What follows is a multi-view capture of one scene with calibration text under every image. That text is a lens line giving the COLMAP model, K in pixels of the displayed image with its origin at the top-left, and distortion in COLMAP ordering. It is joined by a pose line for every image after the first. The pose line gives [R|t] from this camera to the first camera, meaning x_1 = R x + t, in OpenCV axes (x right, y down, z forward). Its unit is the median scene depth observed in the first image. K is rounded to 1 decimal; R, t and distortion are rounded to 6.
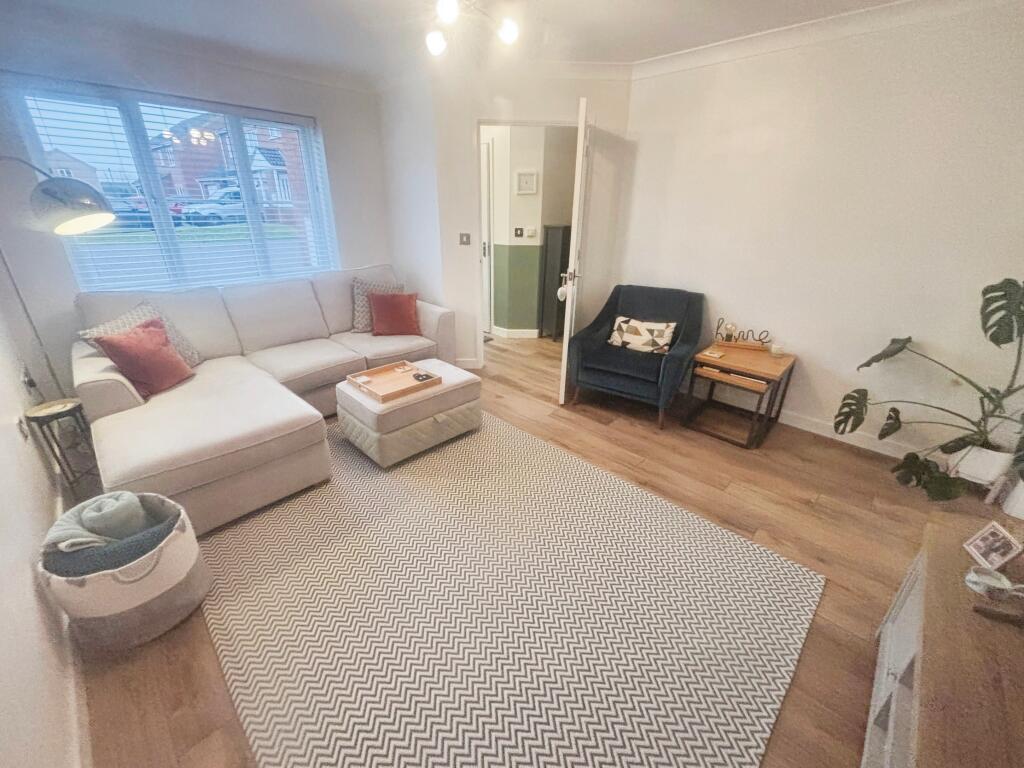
lens RADIAL K [[415.2, 0, 511.1], [0, 415.2, 385.5], [0, 0, 1]] dist [0.001111, -0.000744]
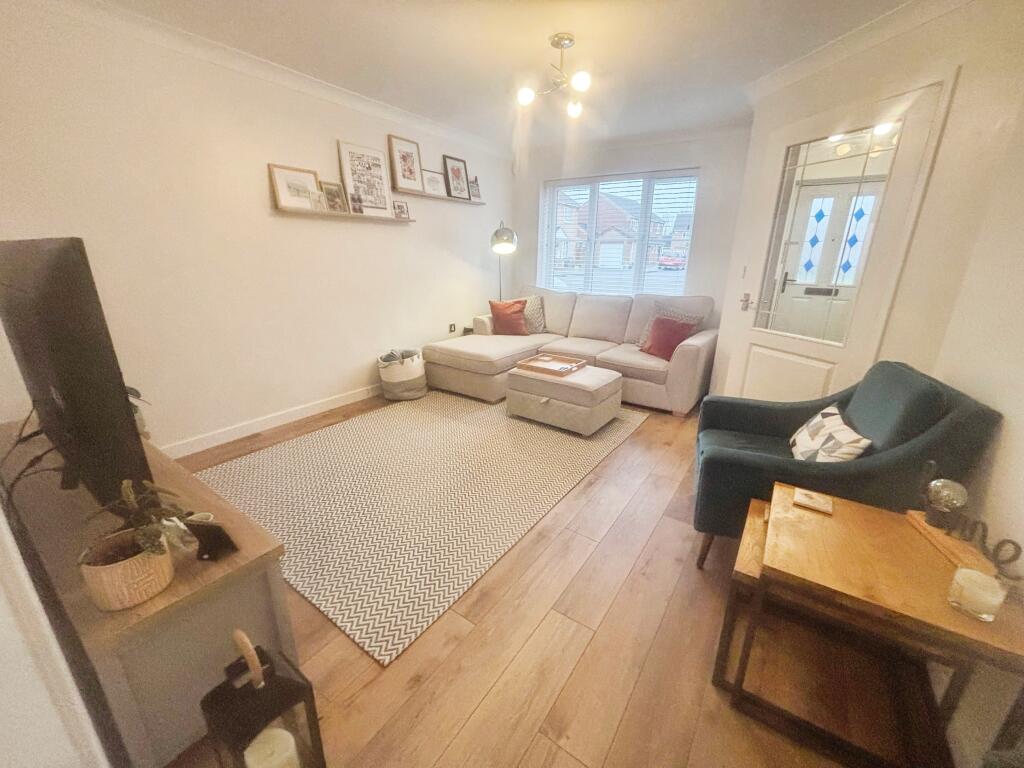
lens RADIAL K [[415.2, 0, 503.8], [0, 415.2, 383.6], [0, 0, 1]] dist [0.001111, -0.000744]
pose [[0.149623, 0.287804, -0.945929, 0.845211], [-0.408371, 0.889274, 0.205972, -0.147611], [0.900470, 0.355472, 0.250586, 0.513141]]
